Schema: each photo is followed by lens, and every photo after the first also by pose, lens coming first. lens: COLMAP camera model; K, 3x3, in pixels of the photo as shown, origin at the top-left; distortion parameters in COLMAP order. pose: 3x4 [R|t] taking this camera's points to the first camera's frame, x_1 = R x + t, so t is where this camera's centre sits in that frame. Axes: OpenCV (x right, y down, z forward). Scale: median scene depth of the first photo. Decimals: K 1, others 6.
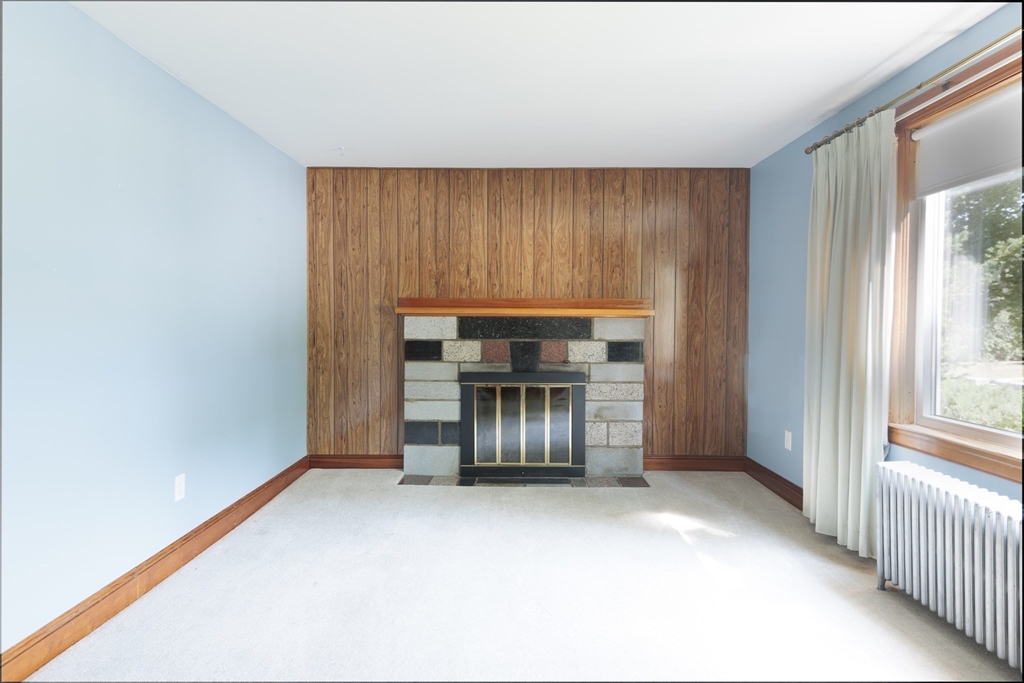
lens RADIAL K [[578.4, 0, 512.7], [0, 578.4, 335.4], [0, 0, 1]] dist [0.015759, -0.000755]
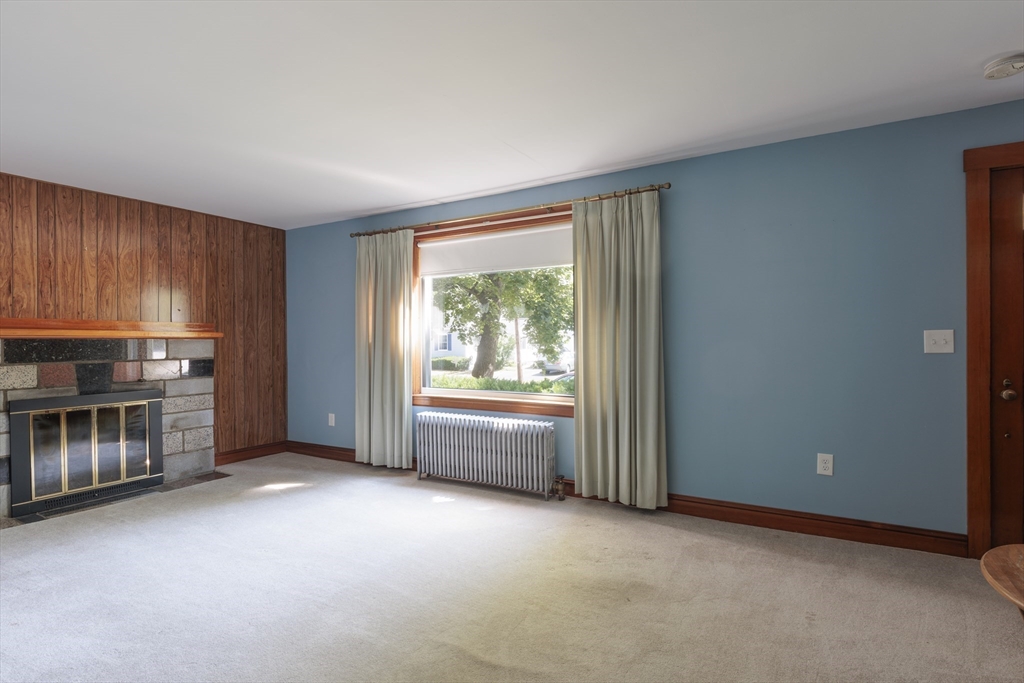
lens RADIAL K [[519.3, 0, 508.3], [0, 519.3, 343.5], [0, 0, 1]] dist [-0.000227, 0.000528]
pose [[0.505638, -0.011743, 0.862666, -0.388281], [0.030833, 0.999515, -0.004467, 0.002373], [-0.862195, 0.028857, 0.505755, -0.071987]]
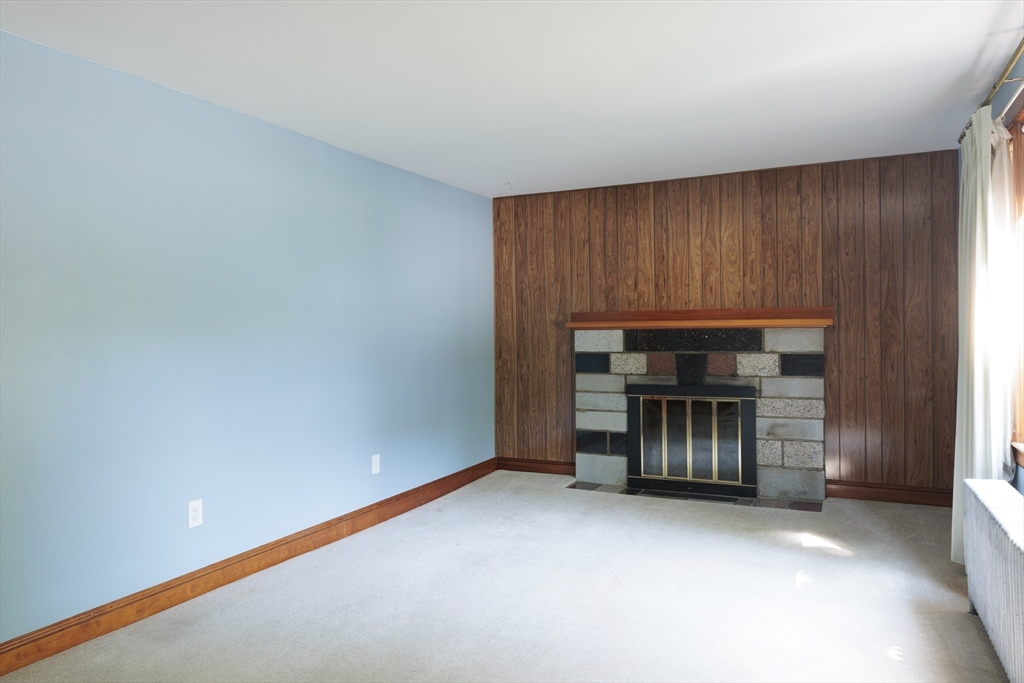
lens RADIAL K [[700.3, 0, 512.2], [0, 700.3, 335.7], [0, 0, 1]] dist [0.010552, -0.002834]
pose [[0.905176, -0.013230, -0.424832, 0.250514], [0.005613, 0.999800, -0.019176, 0.000655], [0.425001, 0.014973, 0.905069, -0.202708]]
